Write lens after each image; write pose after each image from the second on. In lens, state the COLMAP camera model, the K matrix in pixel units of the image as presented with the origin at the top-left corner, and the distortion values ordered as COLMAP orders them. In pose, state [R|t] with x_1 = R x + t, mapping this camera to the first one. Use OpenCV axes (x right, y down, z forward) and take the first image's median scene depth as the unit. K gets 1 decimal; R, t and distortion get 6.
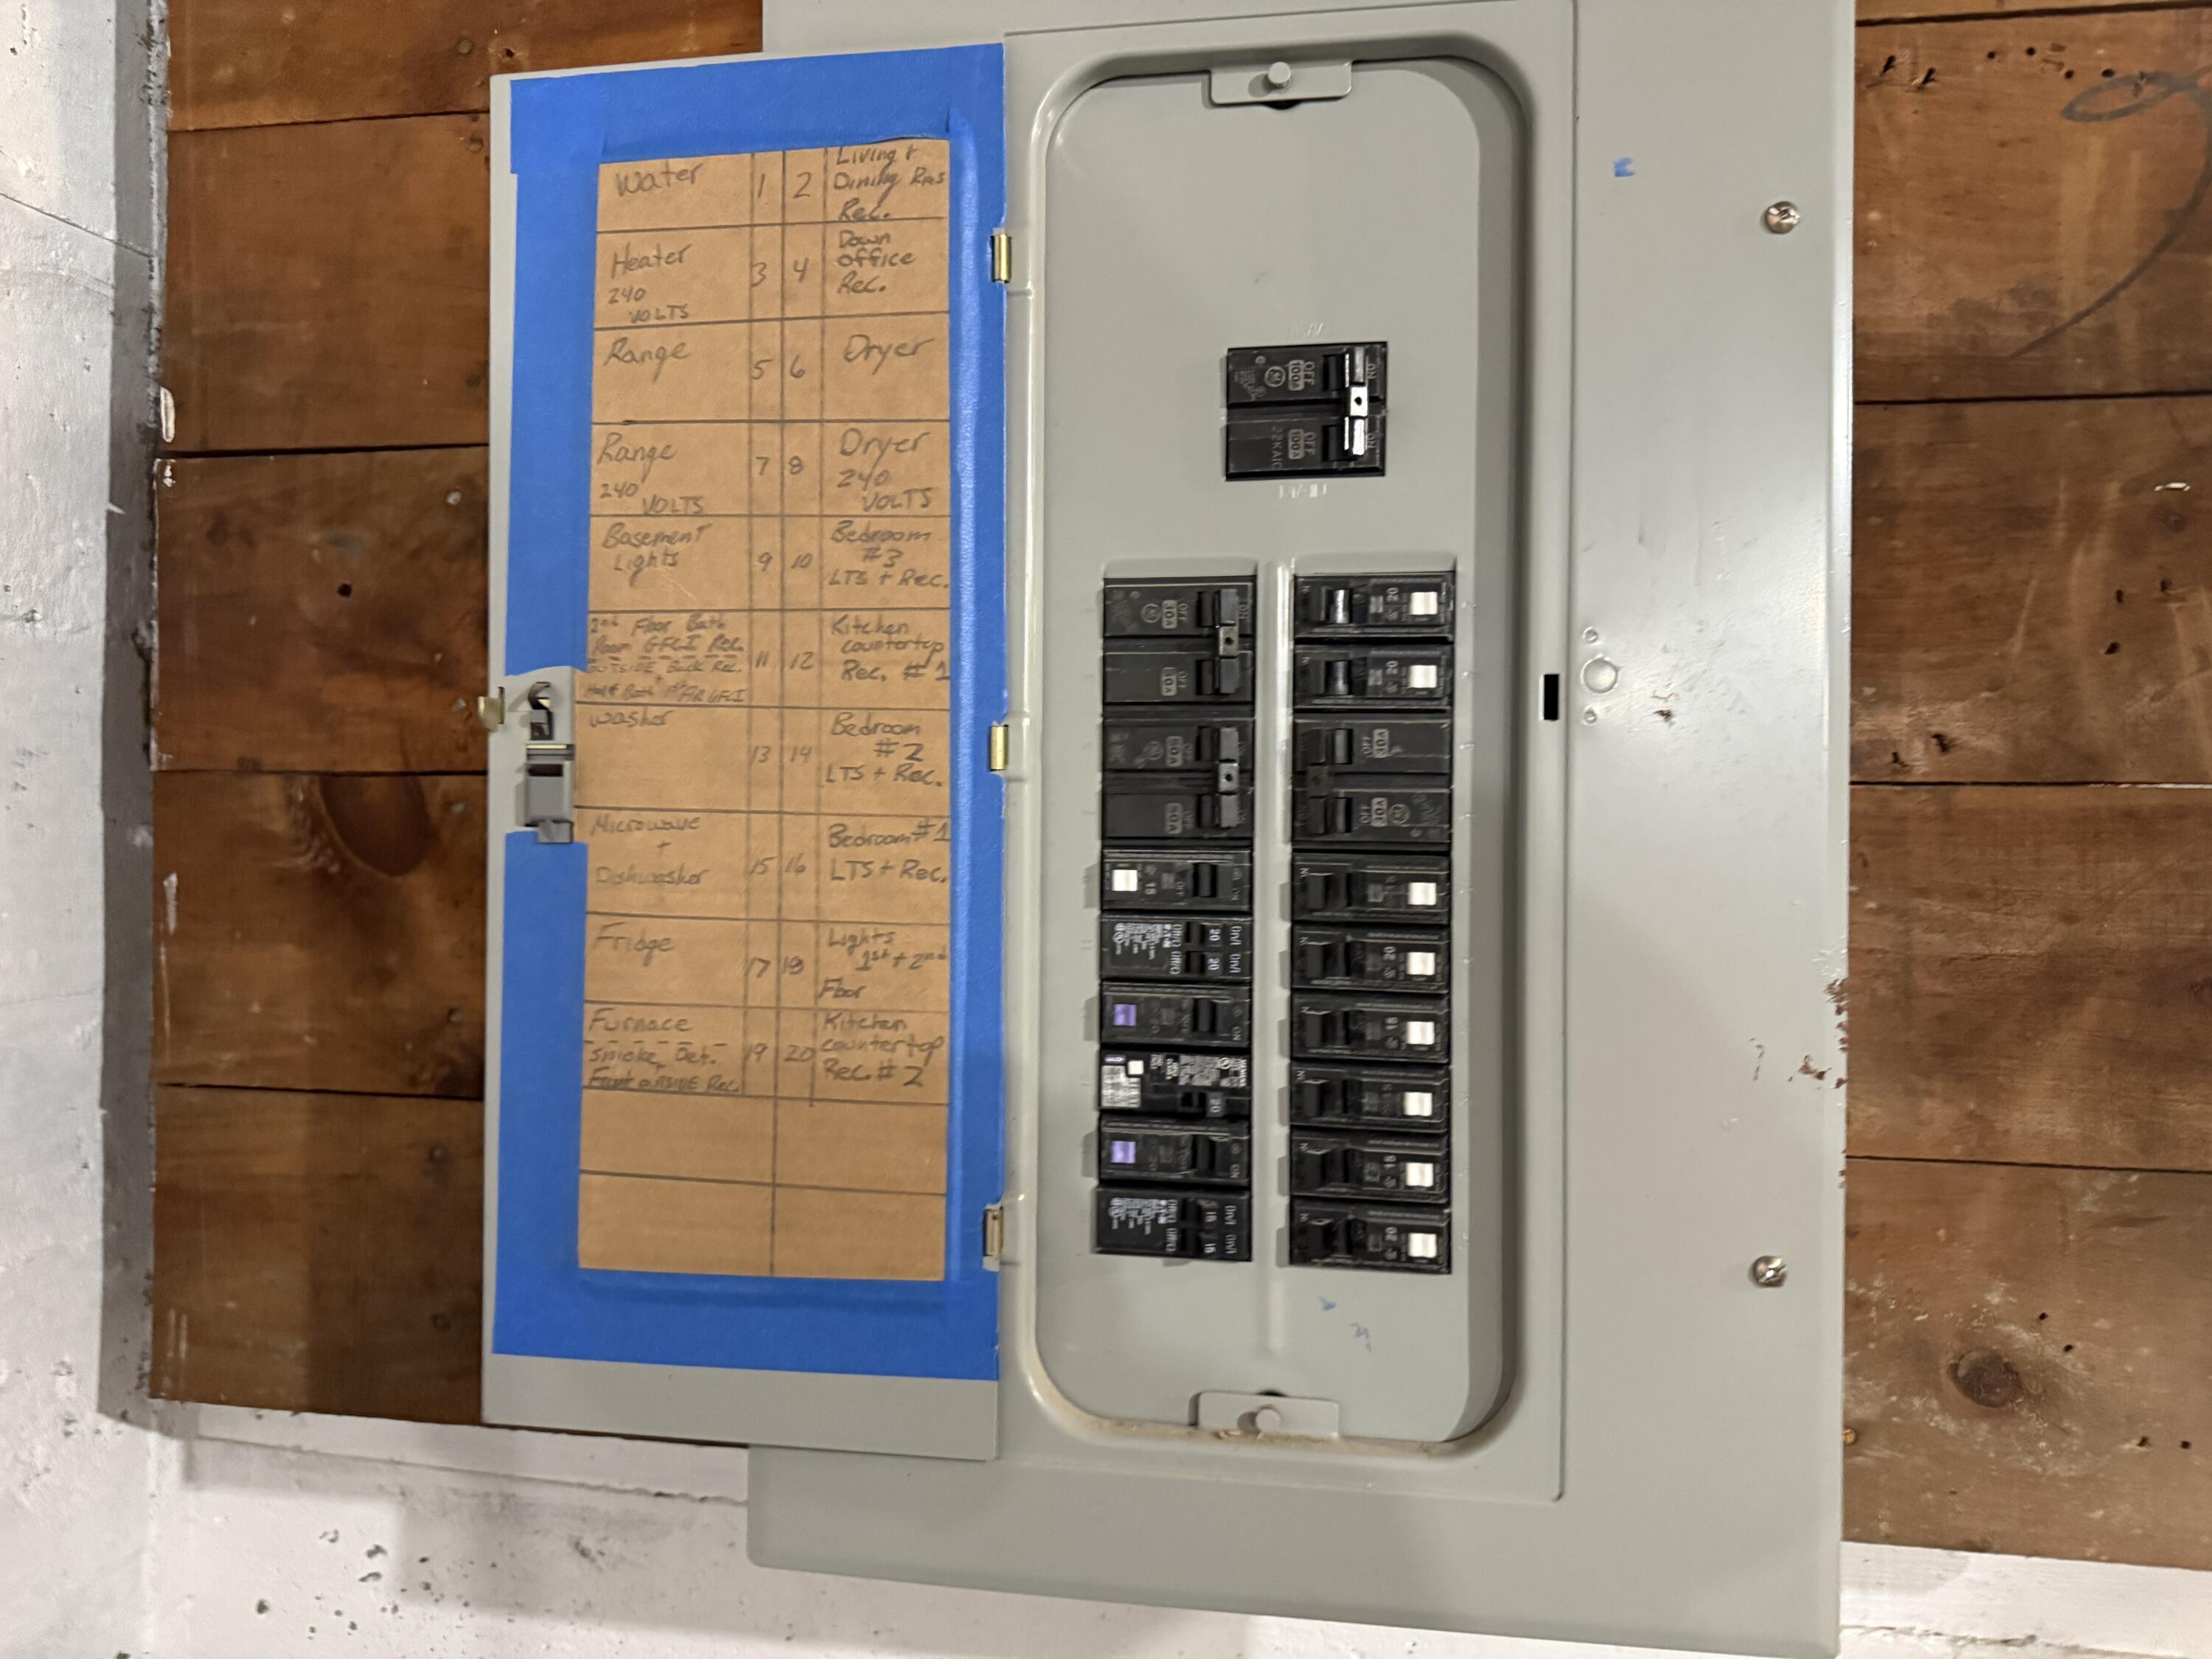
lens RADIAL K [[1555.8, 0, 1093.2], [0, 1555.8, 823.6], [0, 0, 1]] dist [-0.034008, 0.001630]
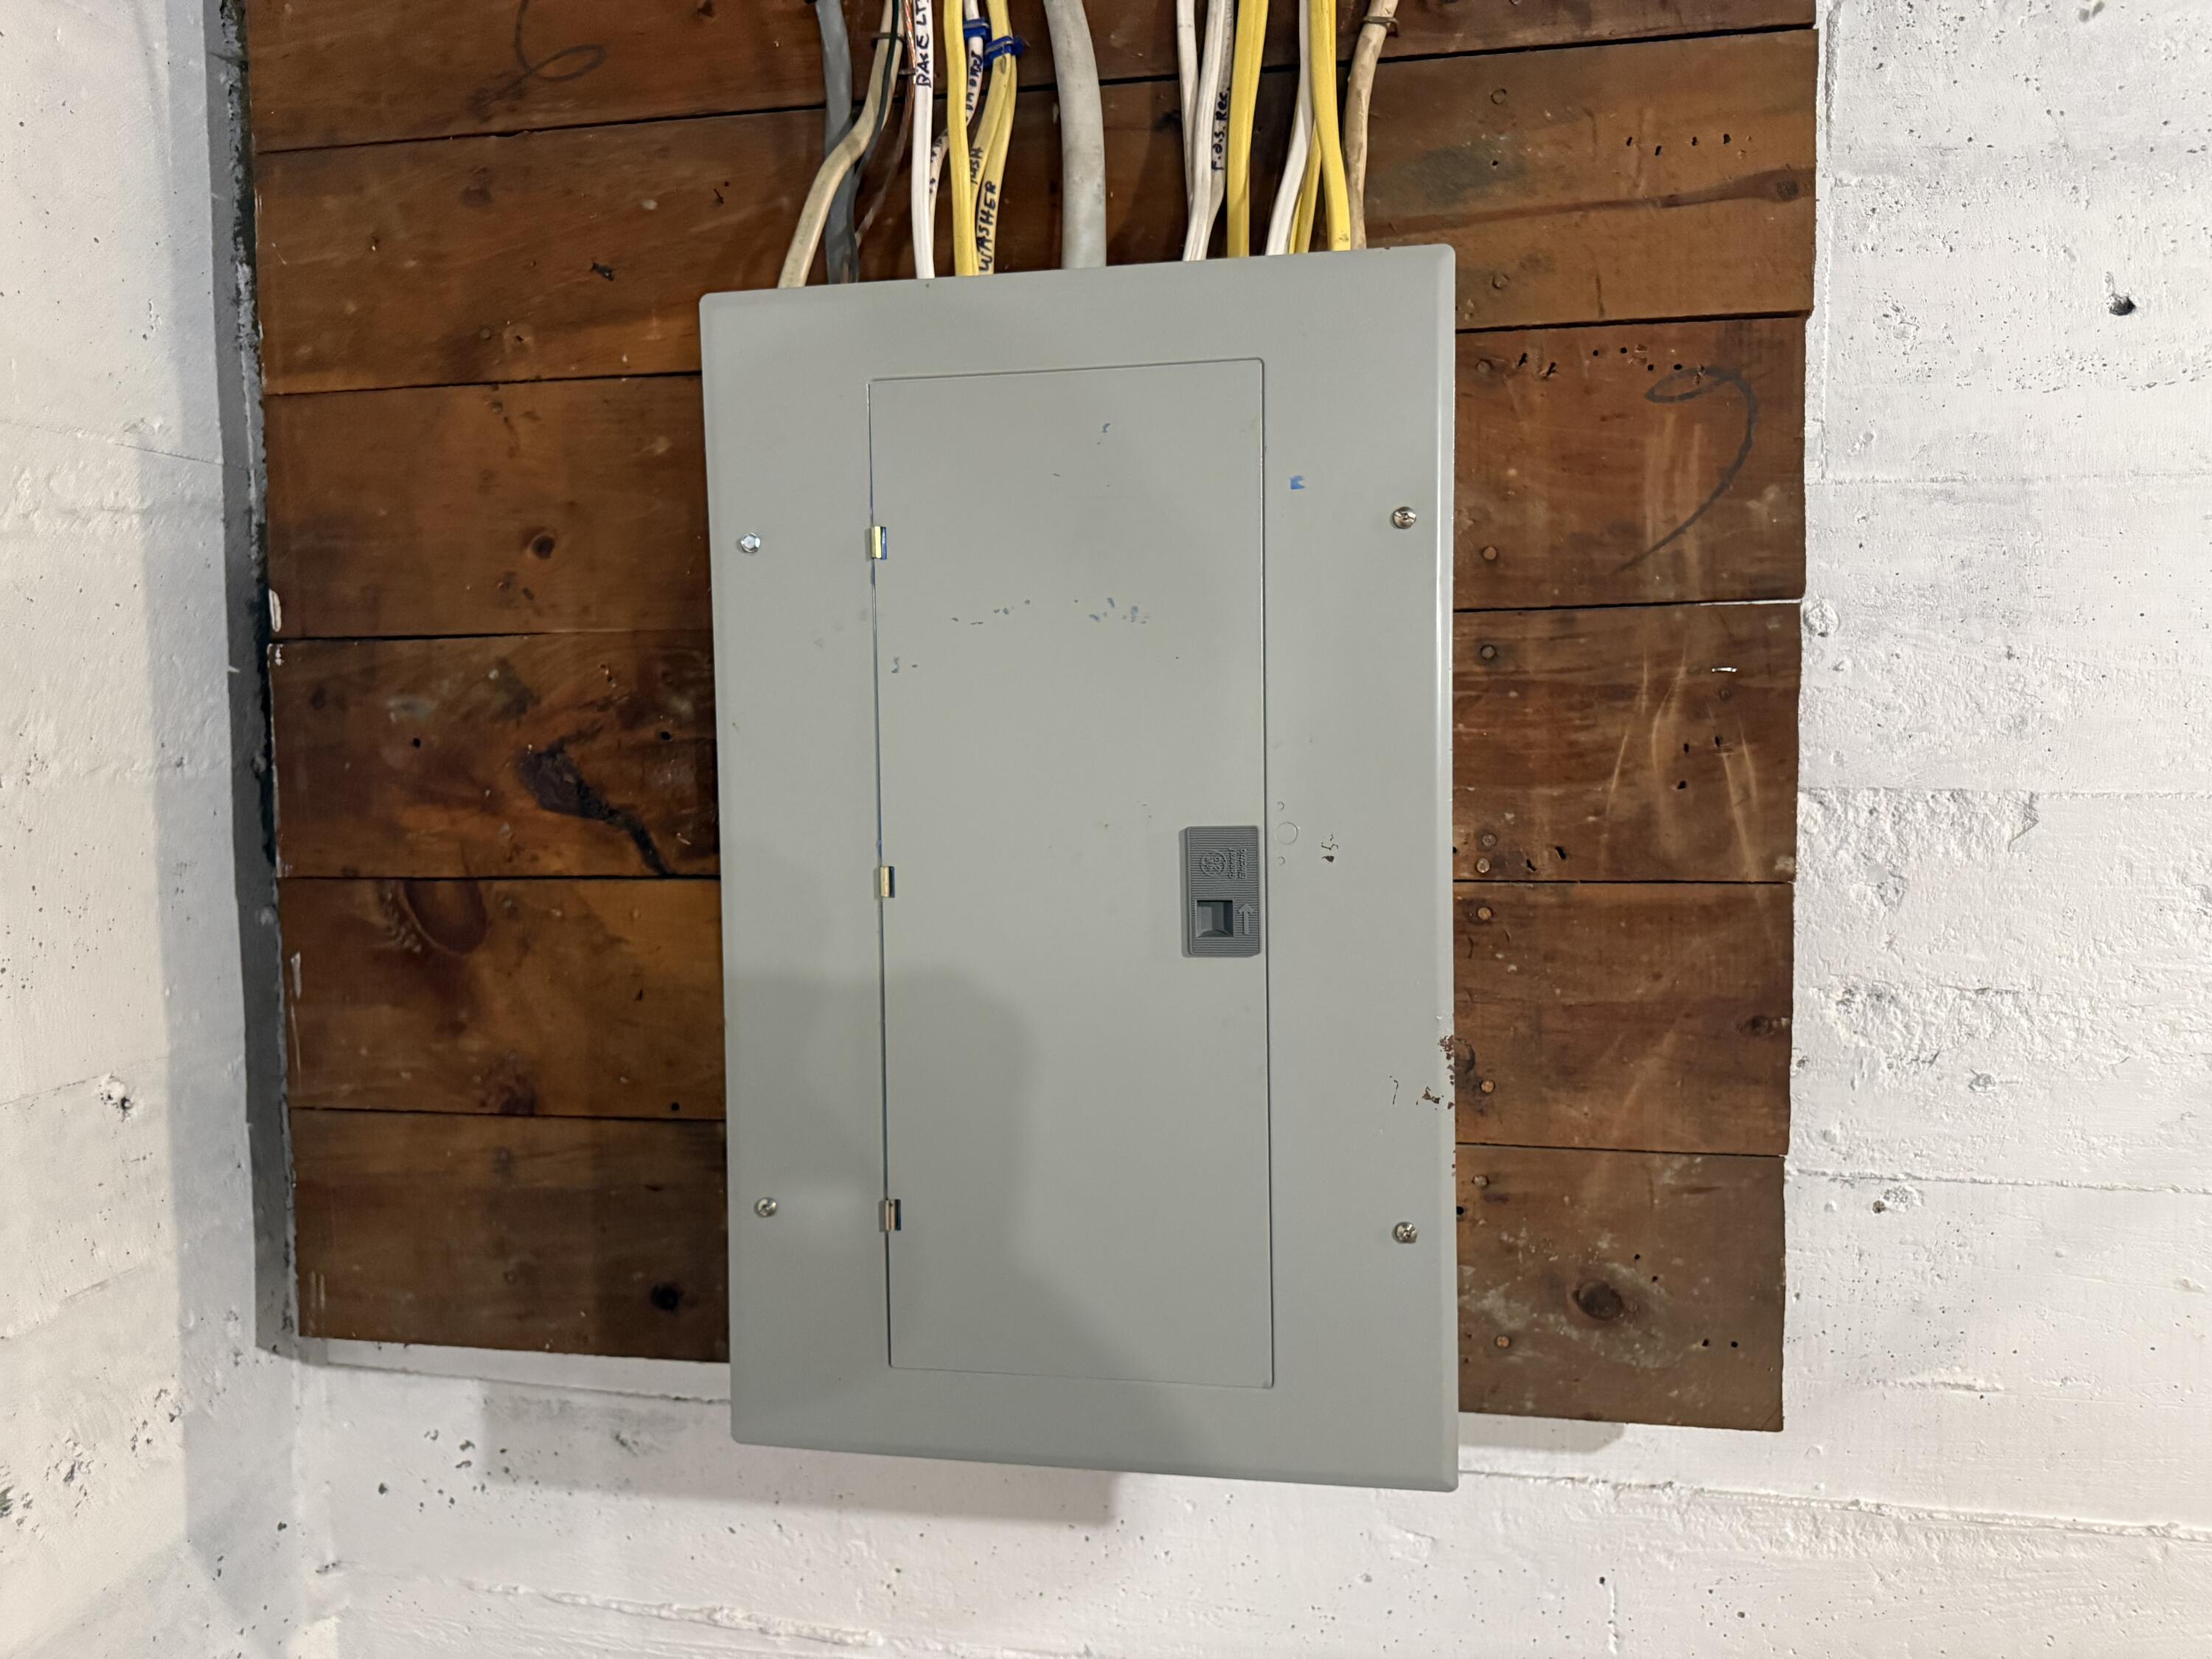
lens RADIAL K [[1555.8, 0, 1113.1], [0, 1555.8, 830.9], [0, 0, 1]] dist [-0.034008, 0.001630]
pose [[0.999728, -0.021966, -0.007892, 0.133393], [0.022351, 0.998366, 0.052596, -0.133770], [0.006724, -0.052758, 0.998585, -0.349301]]
